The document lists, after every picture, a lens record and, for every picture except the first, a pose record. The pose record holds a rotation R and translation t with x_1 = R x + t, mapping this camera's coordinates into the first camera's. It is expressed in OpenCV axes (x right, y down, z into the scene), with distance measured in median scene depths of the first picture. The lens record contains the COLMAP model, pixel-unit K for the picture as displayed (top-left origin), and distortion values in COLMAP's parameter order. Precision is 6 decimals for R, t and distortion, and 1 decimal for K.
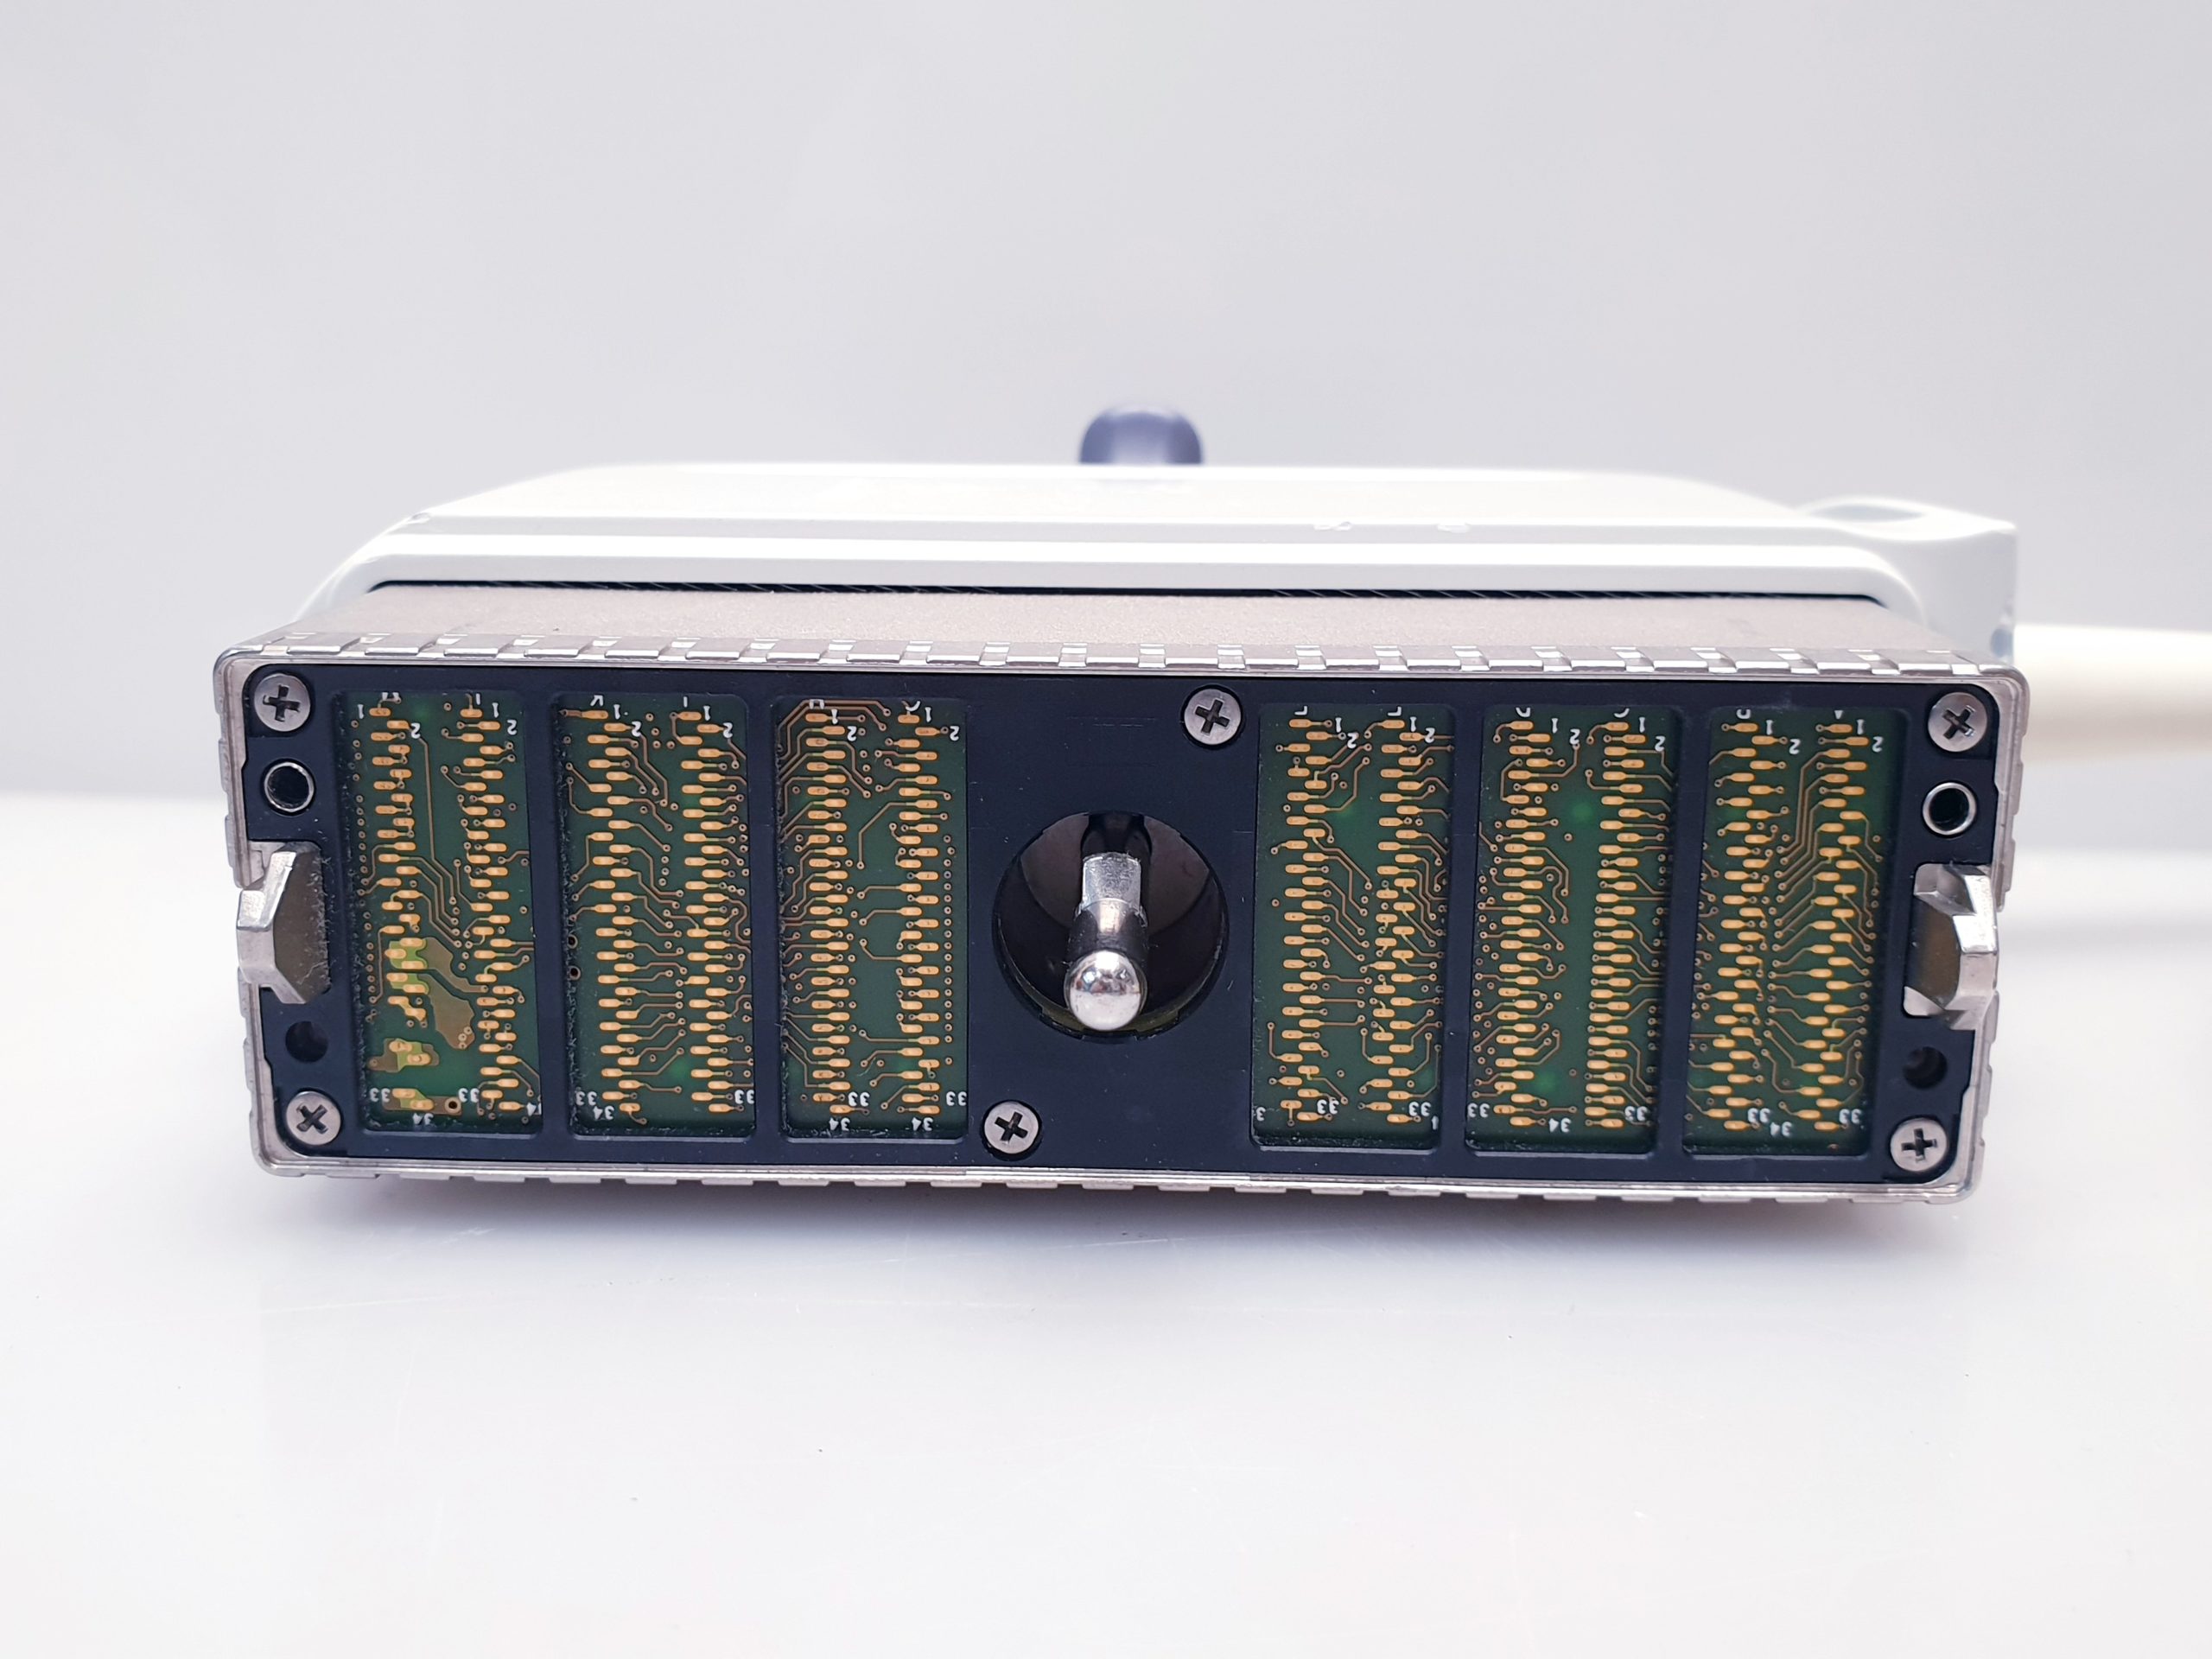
lens RADIAL K [[1701.2, 0, 1093.6], [0, 1701.2, 831.4], [0, 0, 1]] dist [0.040348, -0.057102]
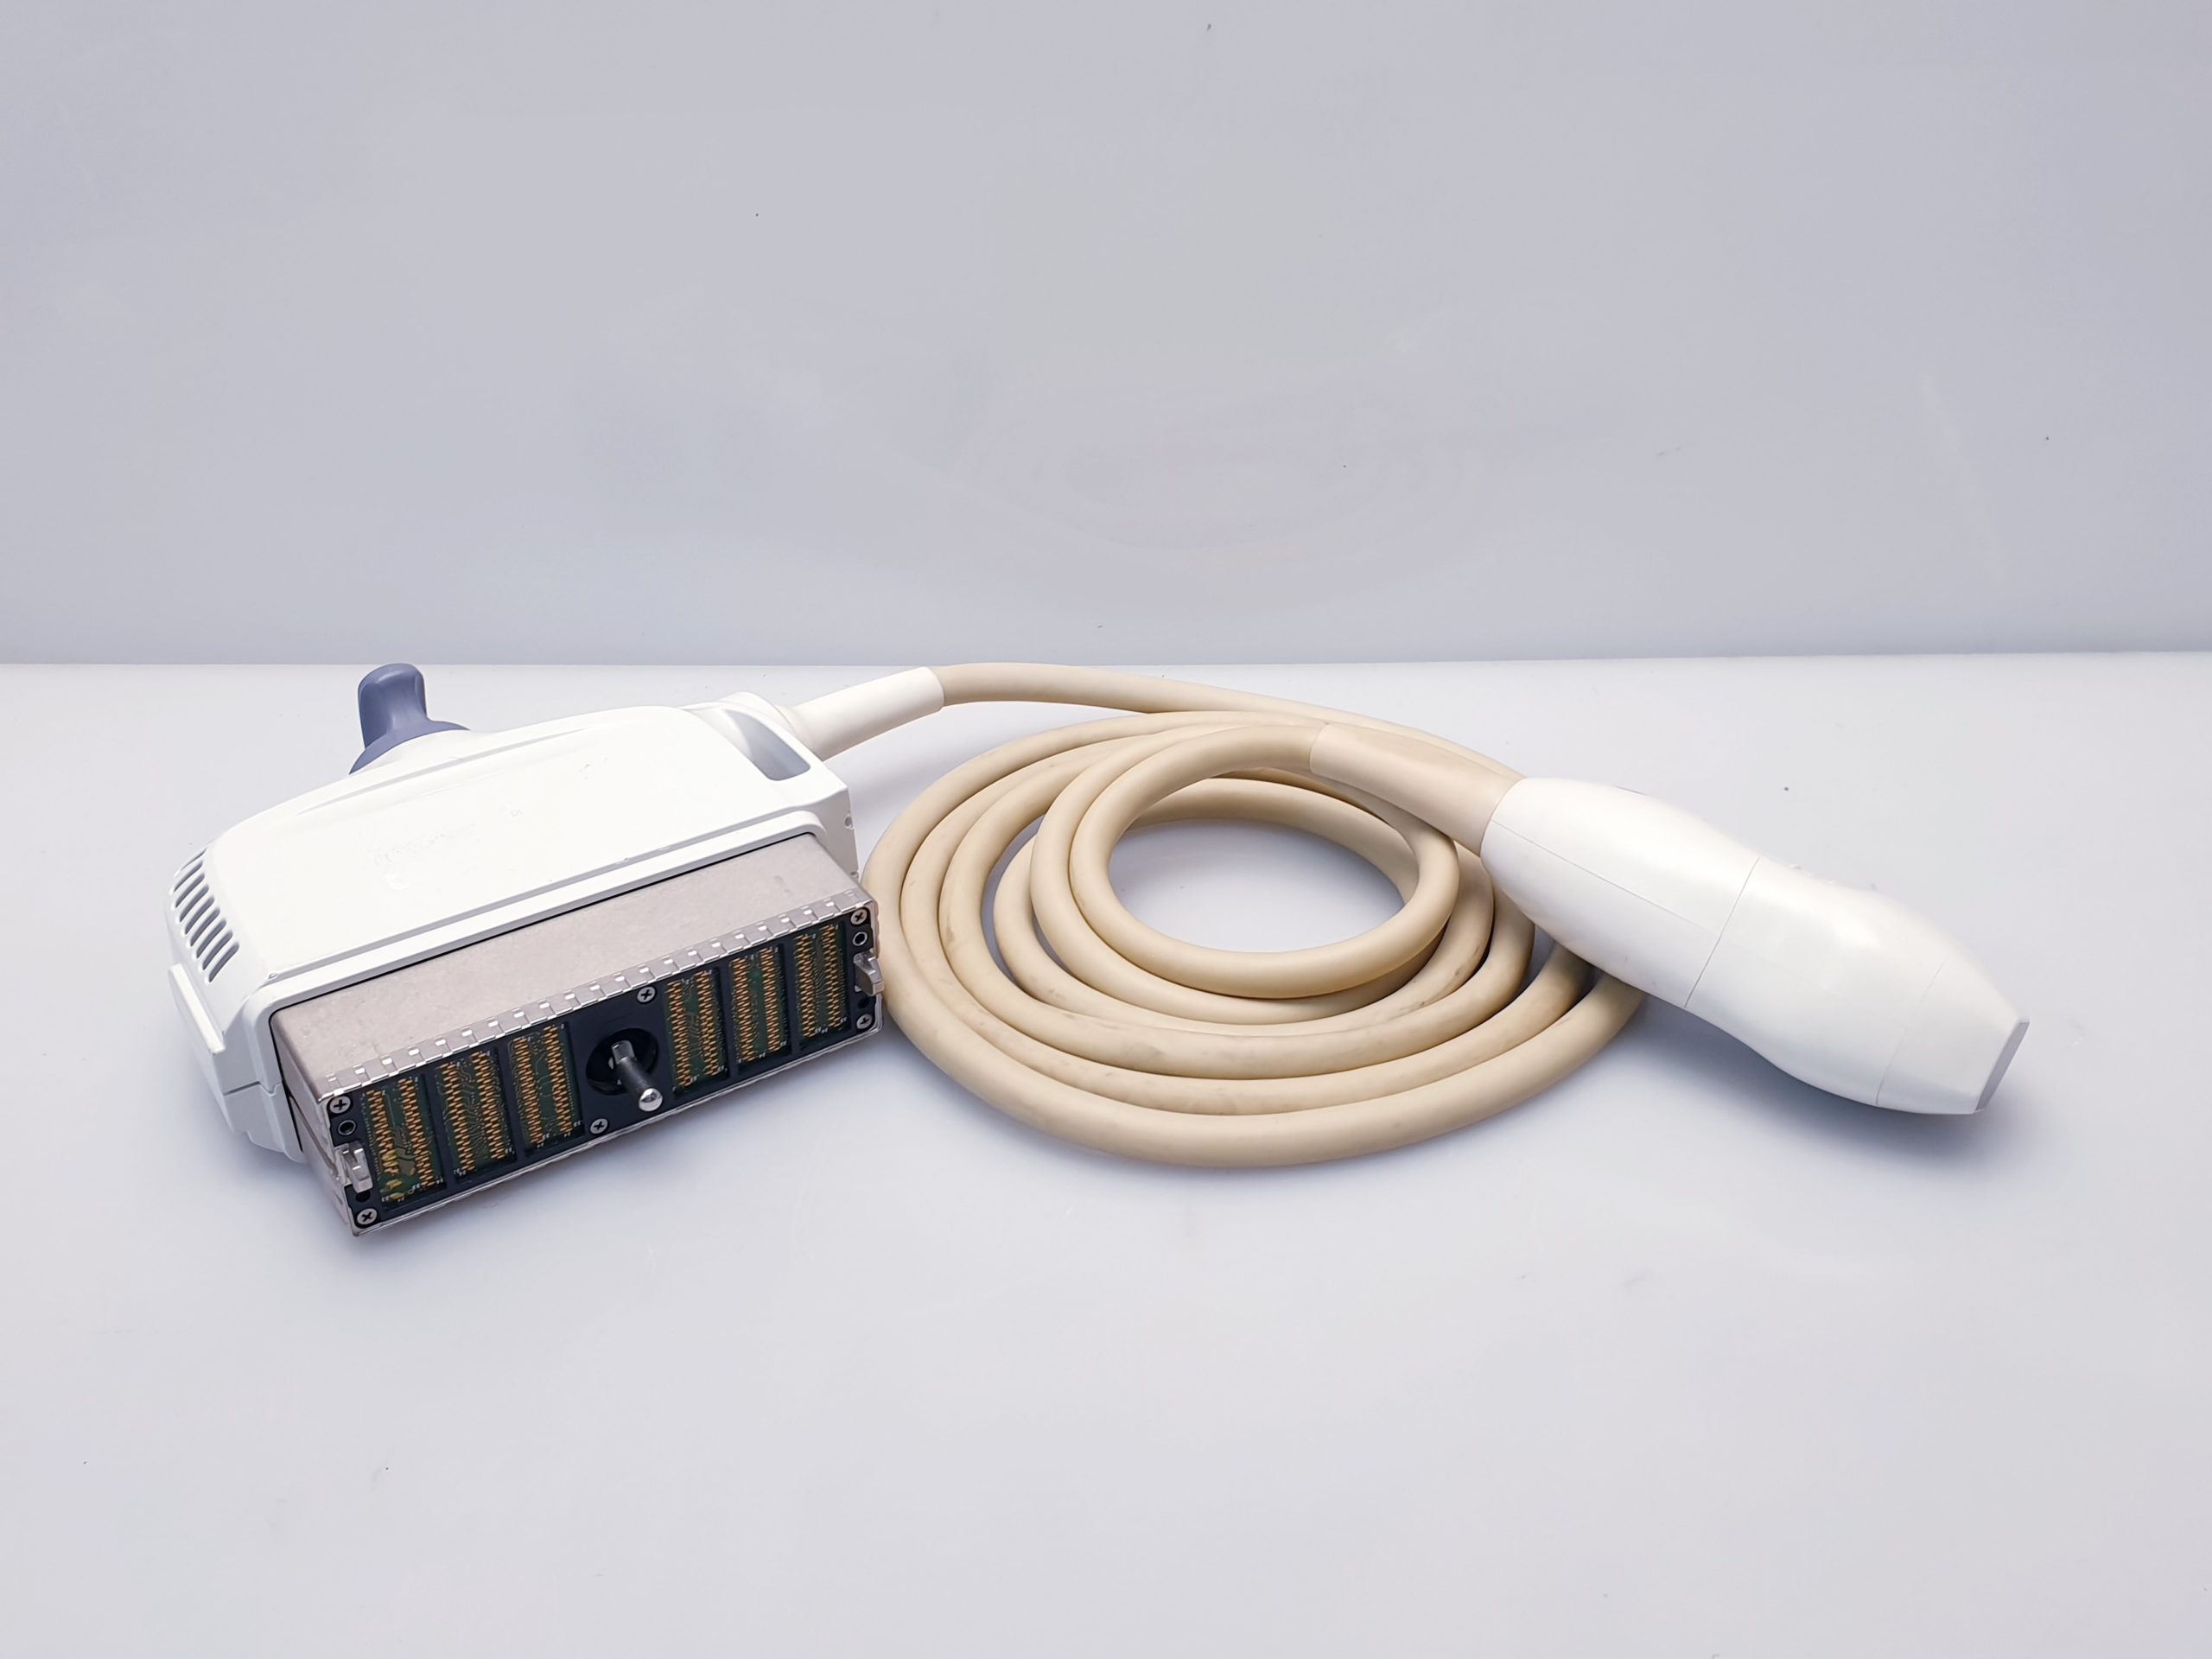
lens RADIAL K [[1650.5, 0, 1106.0], [0, 1650.5, 829.5], [0, 0, 1]] dist [0.028624, -0.001962]
pose [[0.813483, -0.274164, 0.512913, -0.685737], [0.066311, 0.919889, 0.386533, -1.399429], [-0.577796, -0.280426, 0.766494, -1.646655]]
